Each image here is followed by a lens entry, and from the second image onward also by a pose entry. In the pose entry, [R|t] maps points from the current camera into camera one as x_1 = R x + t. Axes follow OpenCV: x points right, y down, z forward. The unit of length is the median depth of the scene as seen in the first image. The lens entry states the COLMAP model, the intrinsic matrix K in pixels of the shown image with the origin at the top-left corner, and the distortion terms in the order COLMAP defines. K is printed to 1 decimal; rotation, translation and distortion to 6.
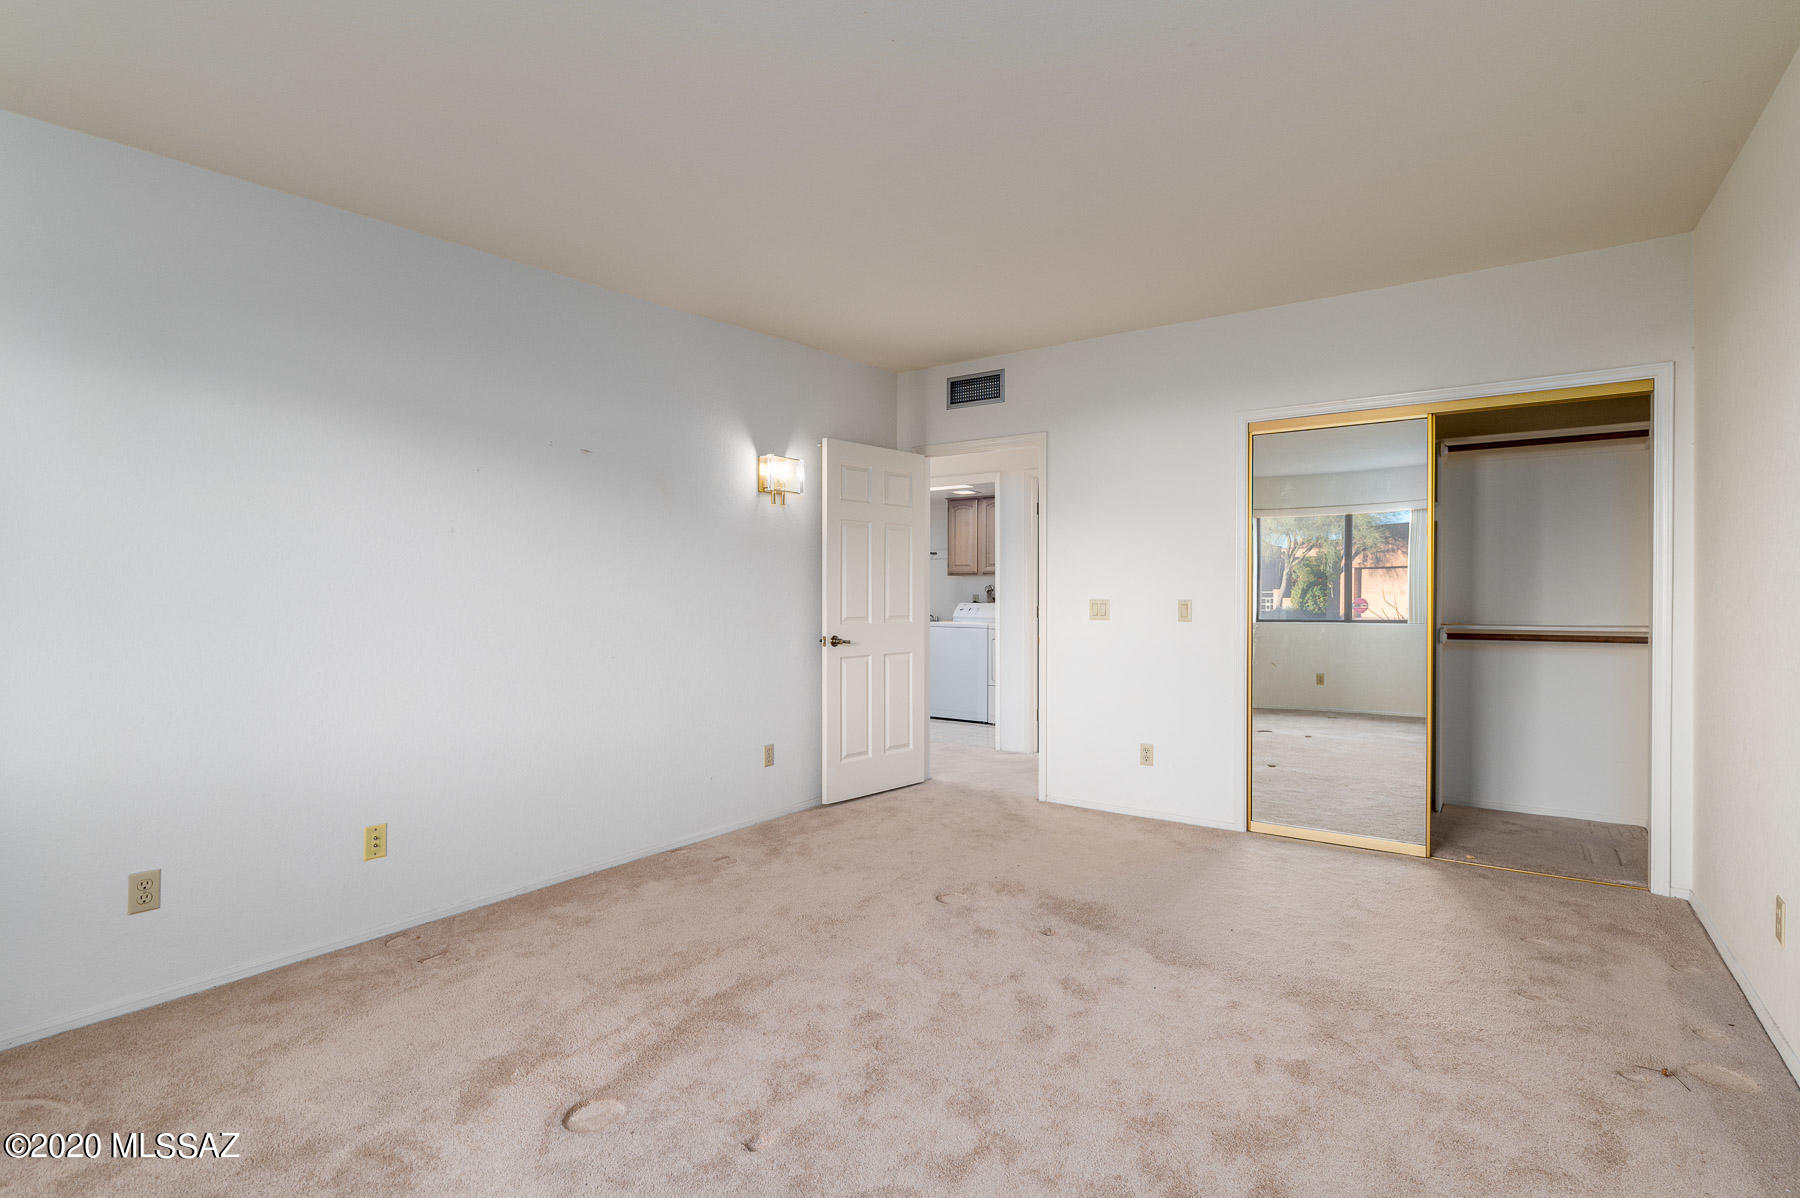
lens RADIAL K [[868.1, 0, 900.0], [0, 868.1, 599.0], [0, 0, 1]] dist [0.000236, 0.000013]
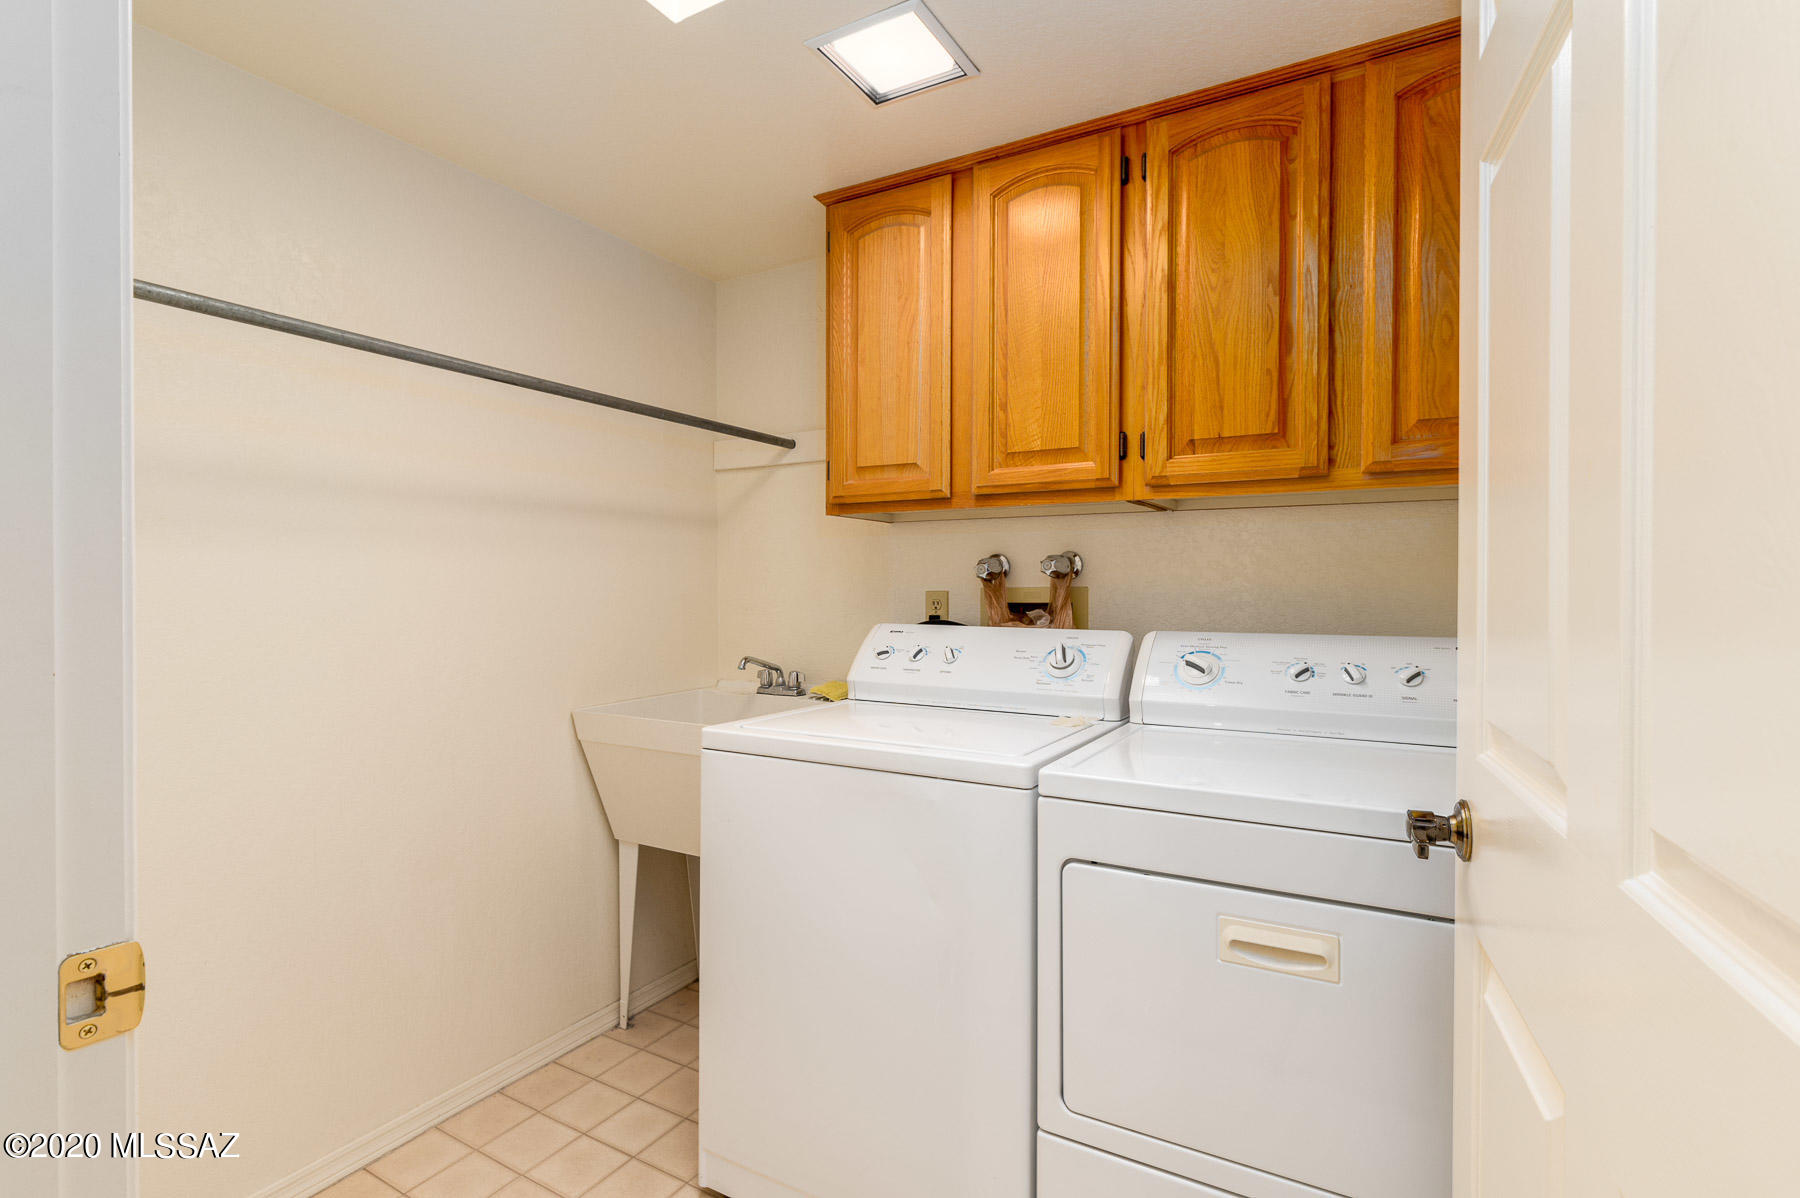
lens RADIAL K [[868.1, 0, 900.0], [0, 868.1, 599.0], [0, 0, 1]] dist [0.000236, 0.000013]
pose [[0.995601, -0.001957, 0.093670, 0.053385], [0.001659, 0.999993, 0.003261, -0.003965], [-0.093676, -0.003091, 0.995598, 0.762710]]
